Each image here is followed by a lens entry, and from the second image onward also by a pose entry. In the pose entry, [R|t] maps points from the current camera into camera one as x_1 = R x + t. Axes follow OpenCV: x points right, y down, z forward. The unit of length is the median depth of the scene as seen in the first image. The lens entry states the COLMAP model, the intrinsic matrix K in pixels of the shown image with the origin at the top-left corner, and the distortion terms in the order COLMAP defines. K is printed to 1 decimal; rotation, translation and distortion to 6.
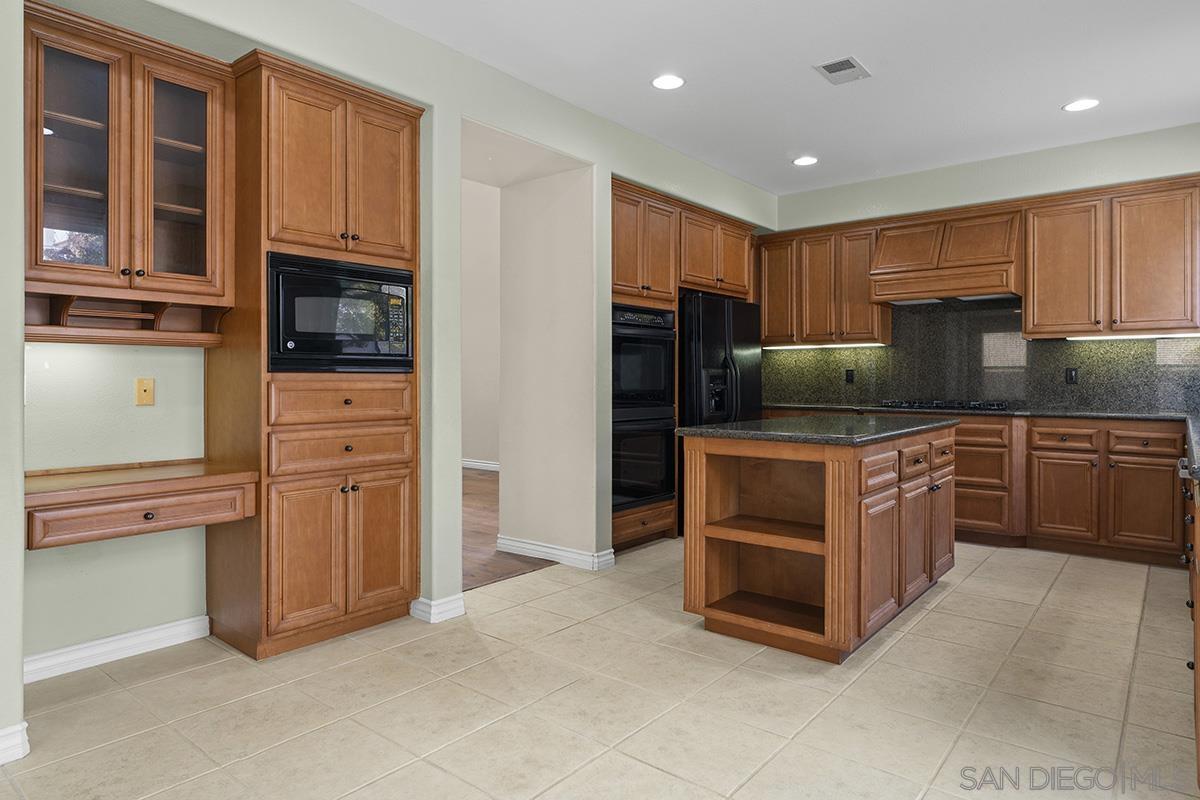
lens RADIAL K [[704.6, 0, 602.7], [0, 704.6, 387.8], [0, 0, 1]] dist [-0.007036, 0.004675]
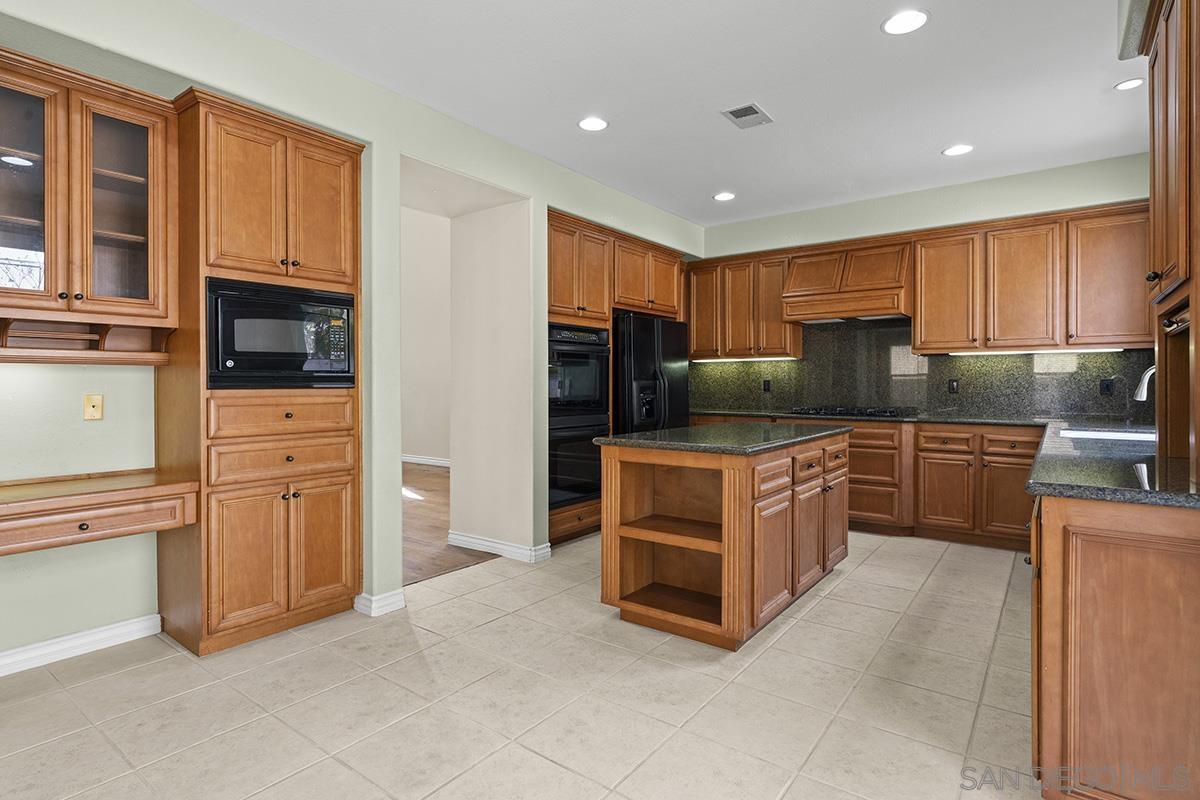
lens RADIAL K [[607.8, 0, 597.7], [0, 607.8, 395.6], [0, 0, 1]] dist [-0.009273, 0.003147]
pose [[0.999278, -0.002469, 0.037918, 0.071784], [0.002202, 0.999973, 0.007080, -0.015251], [-0.037935, -0.006992, 0.999256, 0.046845]]
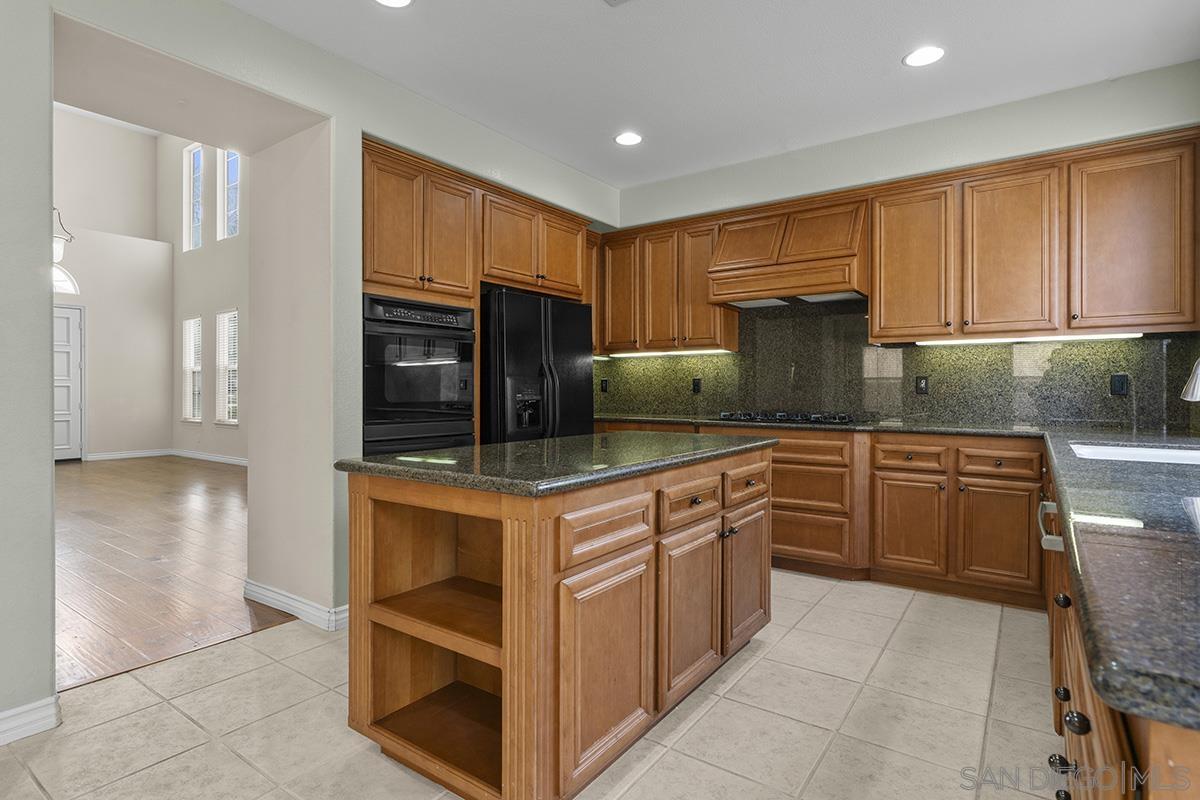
lens RADIAL K [[607.8, 0, 596.4], [0, 607.8, 399.9], [0, 0, 1]] dist [-0.009273, 0.003147]
pose [[0.997975, -0.001321, 0.063586, 0.308305], [0.001009, 0.999987, 0.004930, -0.003524], [-0.063592, -0.004856, 0.997964, 0.385200]]
